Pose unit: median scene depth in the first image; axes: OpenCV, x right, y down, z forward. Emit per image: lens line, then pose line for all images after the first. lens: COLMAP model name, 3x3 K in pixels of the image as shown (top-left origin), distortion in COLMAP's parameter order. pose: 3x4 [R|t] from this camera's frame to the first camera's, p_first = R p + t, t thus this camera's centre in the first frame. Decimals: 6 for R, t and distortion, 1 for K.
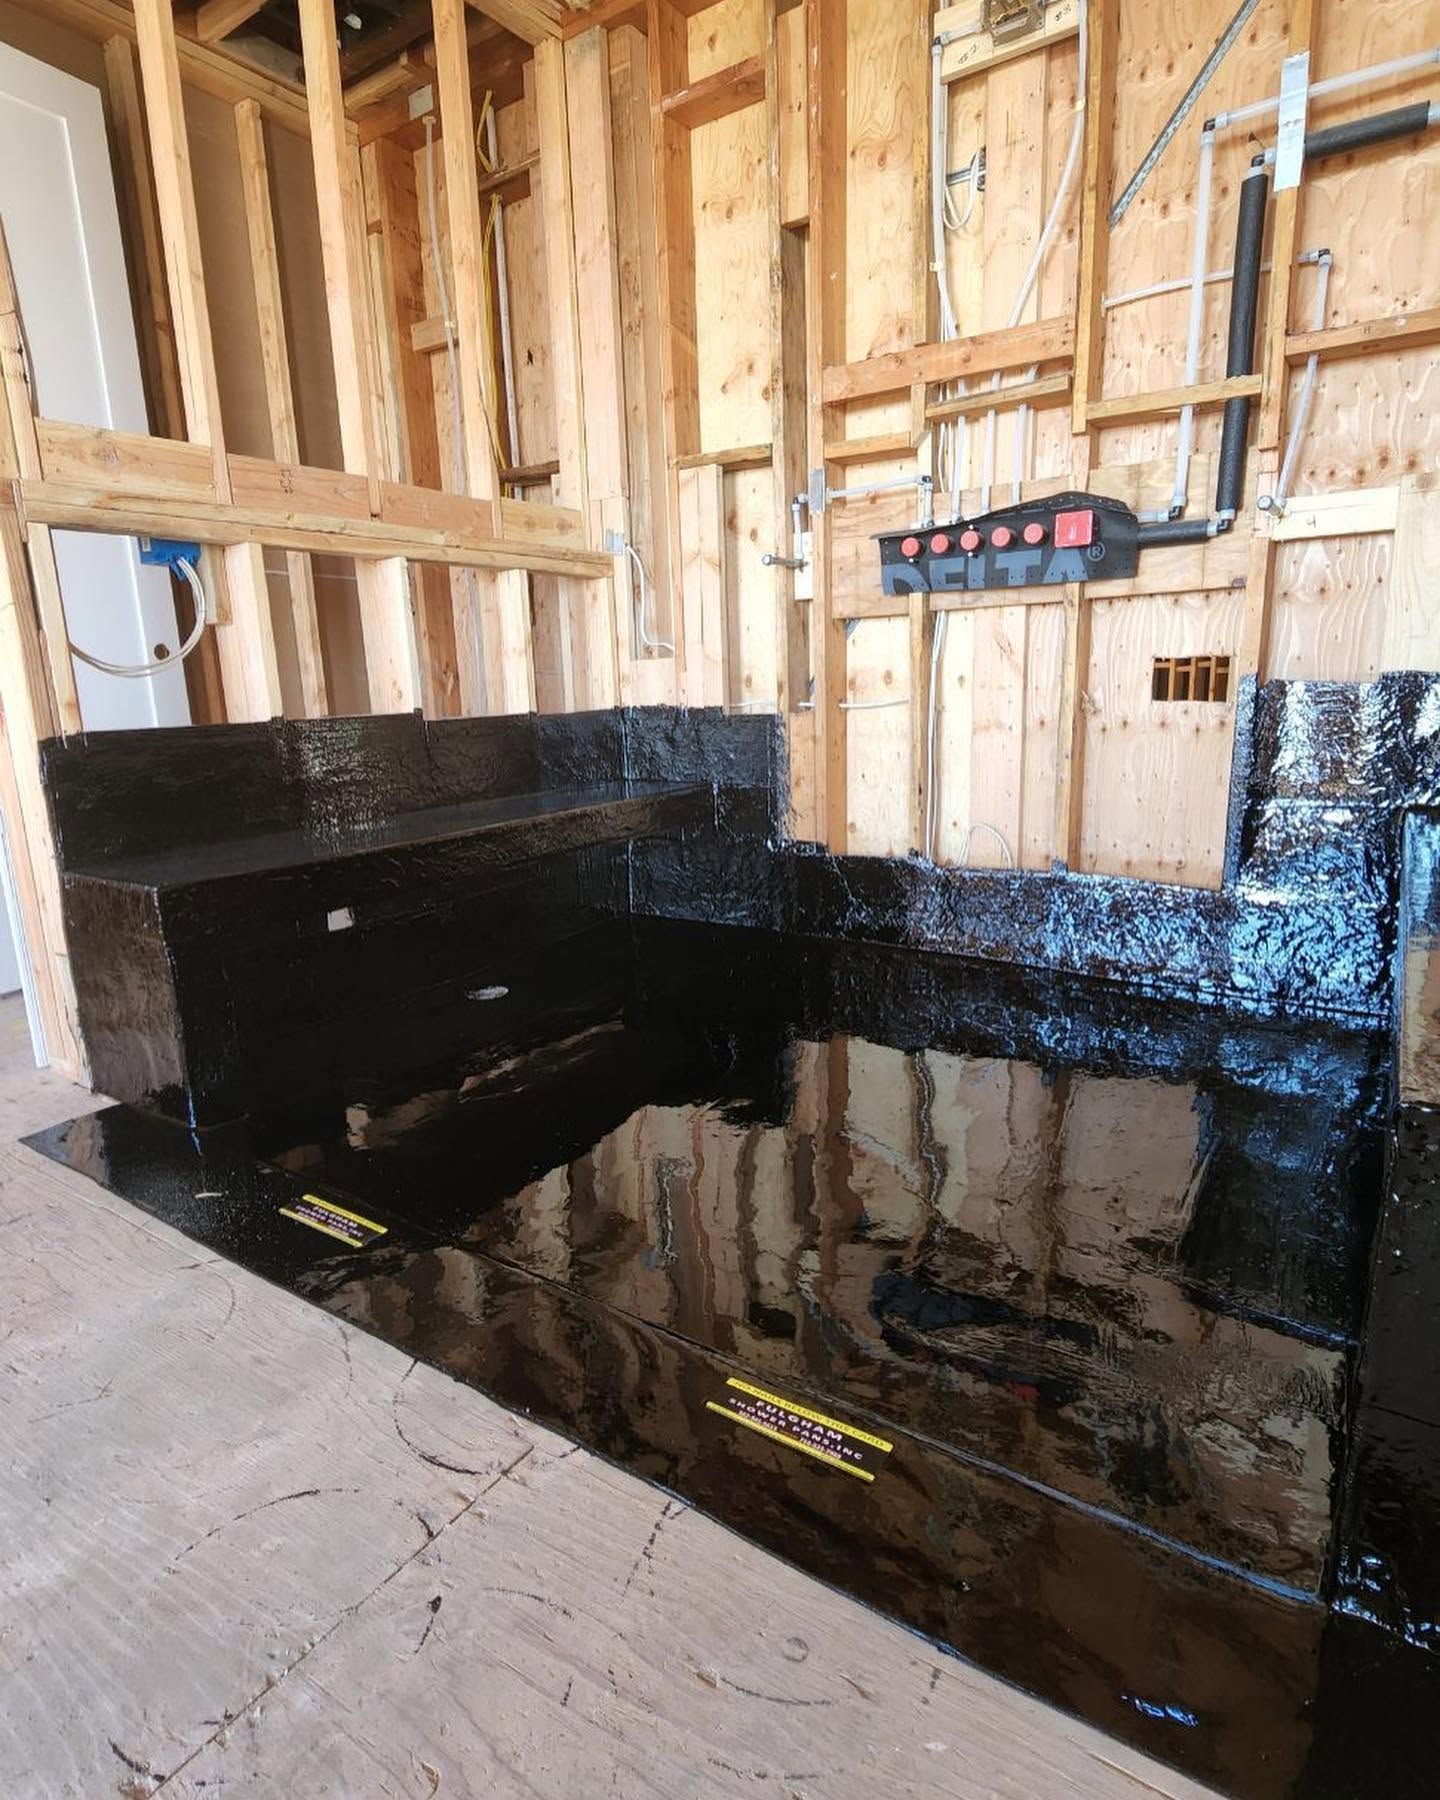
lens RADIAL K [[997.2, 0, 708.5], [0, 997.2, 892.4], [0, 0, 1]] dist [0.010468, -0.005420]
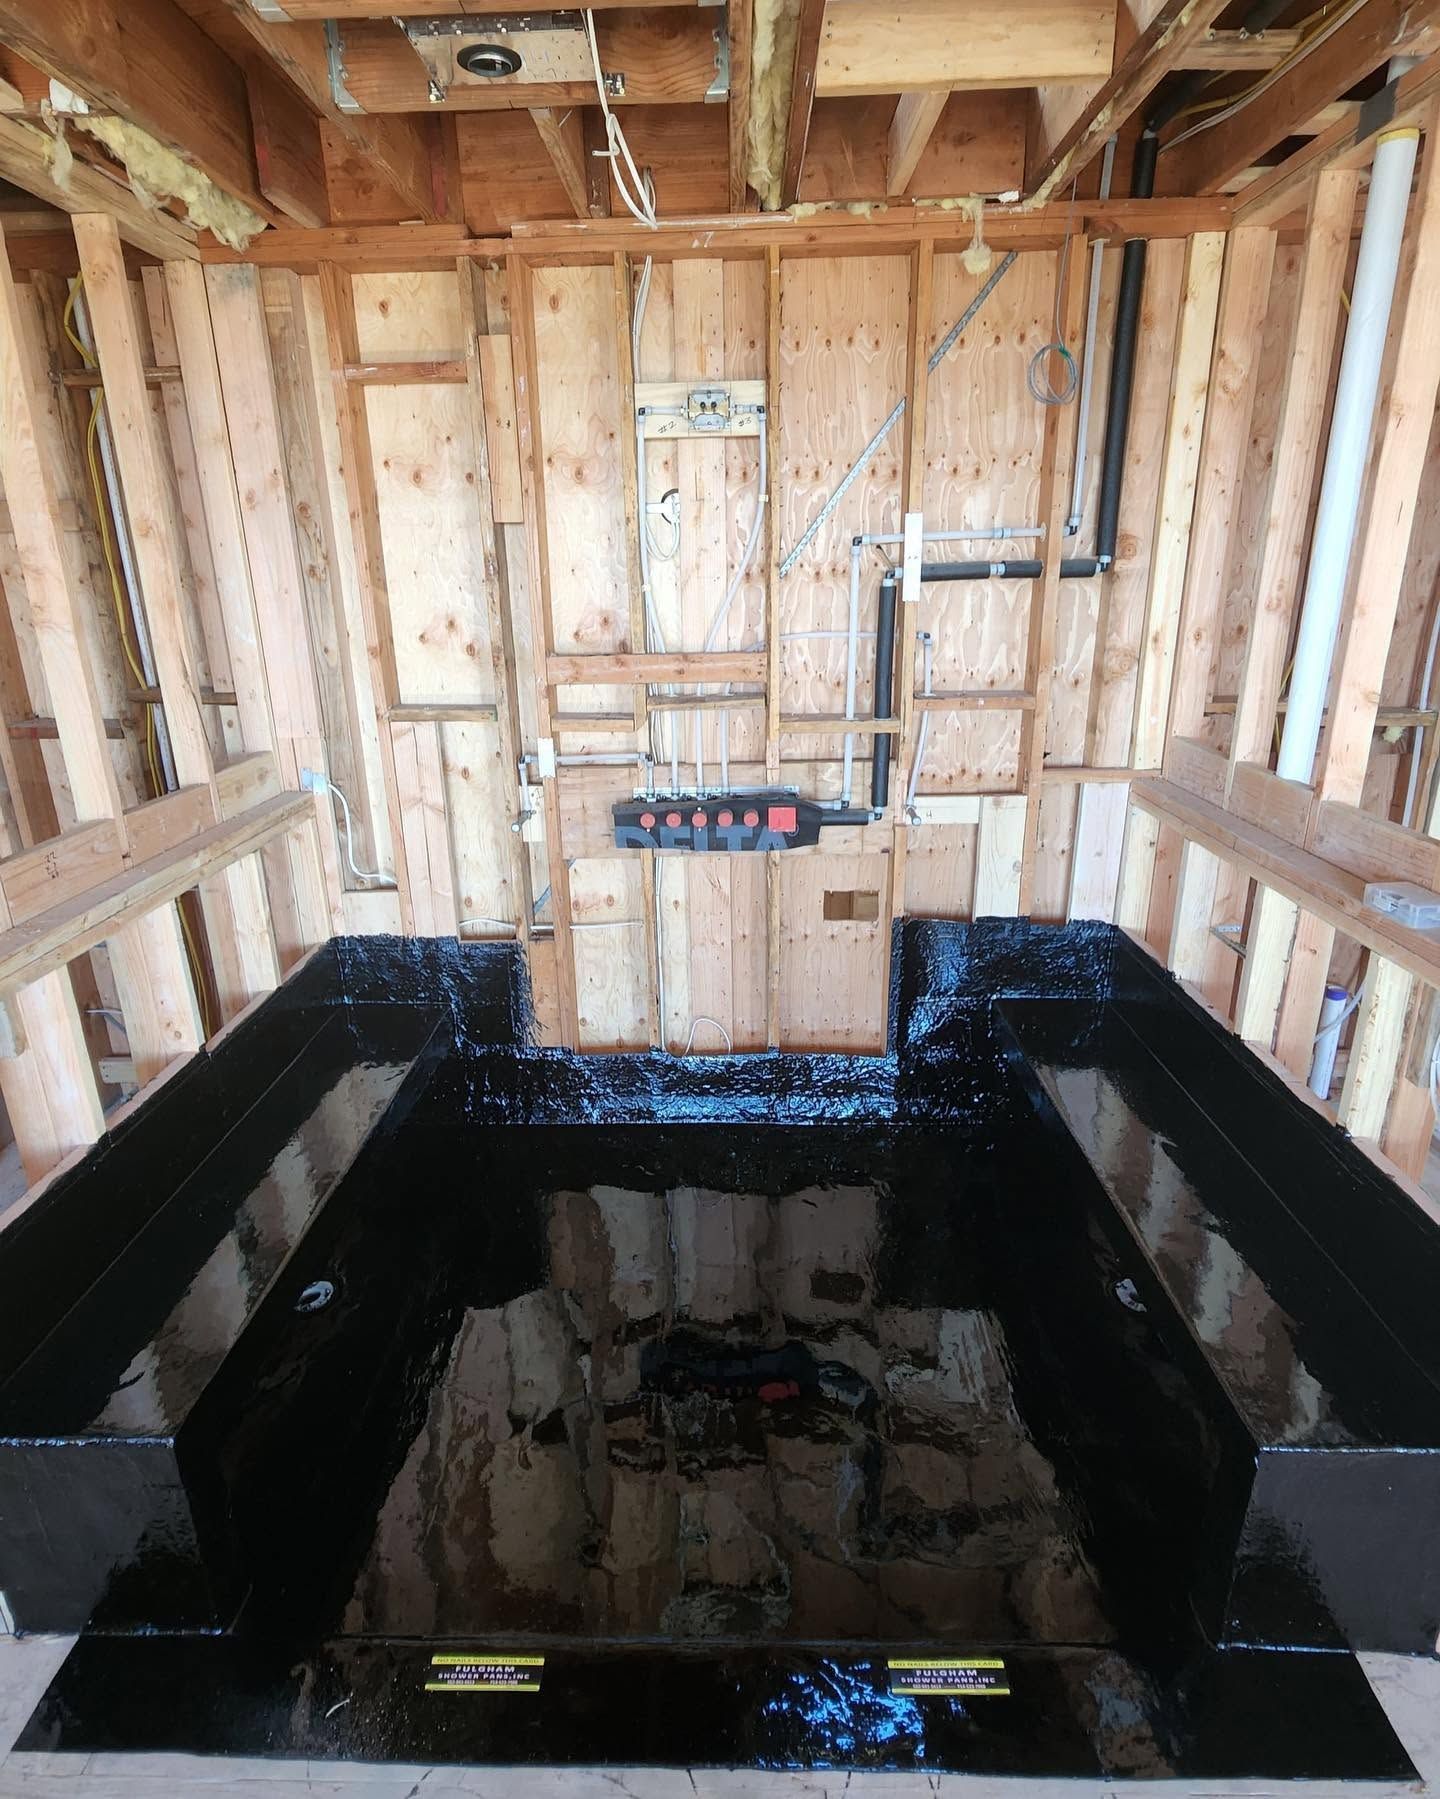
lens RADIAL K [[996.6, 0, 710.9], [0, 996.6, 891.9], [0, 0, 1]] dist [0.010468, -0.005420]
pose [[0.837913, -0.154294, 0.523541, -0.362392], [0.106497, 0.986993, 0.120433, -0.391229], [-0.535313, -0.045157, 0.843446, -0.043217]]
